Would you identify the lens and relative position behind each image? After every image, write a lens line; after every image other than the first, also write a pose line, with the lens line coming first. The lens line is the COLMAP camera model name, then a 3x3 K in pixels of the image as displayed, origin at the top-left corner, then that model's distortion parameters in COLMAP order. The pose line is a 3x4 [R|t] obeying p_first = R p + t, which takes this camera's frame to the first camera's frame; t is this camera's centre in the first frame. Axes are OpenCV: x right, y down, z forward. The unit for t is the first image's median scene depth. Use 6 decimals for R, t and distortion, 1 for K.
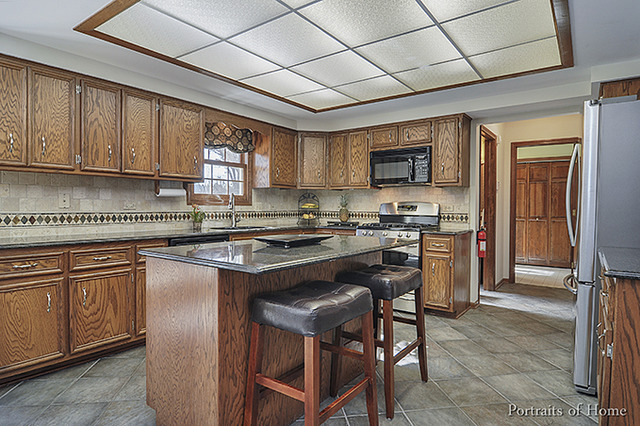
lens RADIAL K [[363.5, 0, 320.0], [0, 363.5, 213.0], [0, 0, 1]] dist [-0.027815, -0.000084]
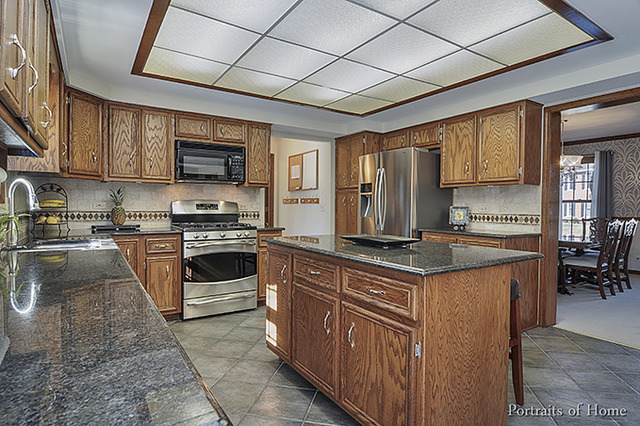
lens RADIAL K [[355.4, 0, 320.0], [0, 355.4, 213.0], [0, 0, 1]] dist [-0.003103, -0.000261]
pose [[0.347622, -0.021778, 0.937382, -0.563092], [0.008655, 0.999762, 0.020018, -0.013888], [-0.937595, 0.001154, 0.347728, 0.426771]]
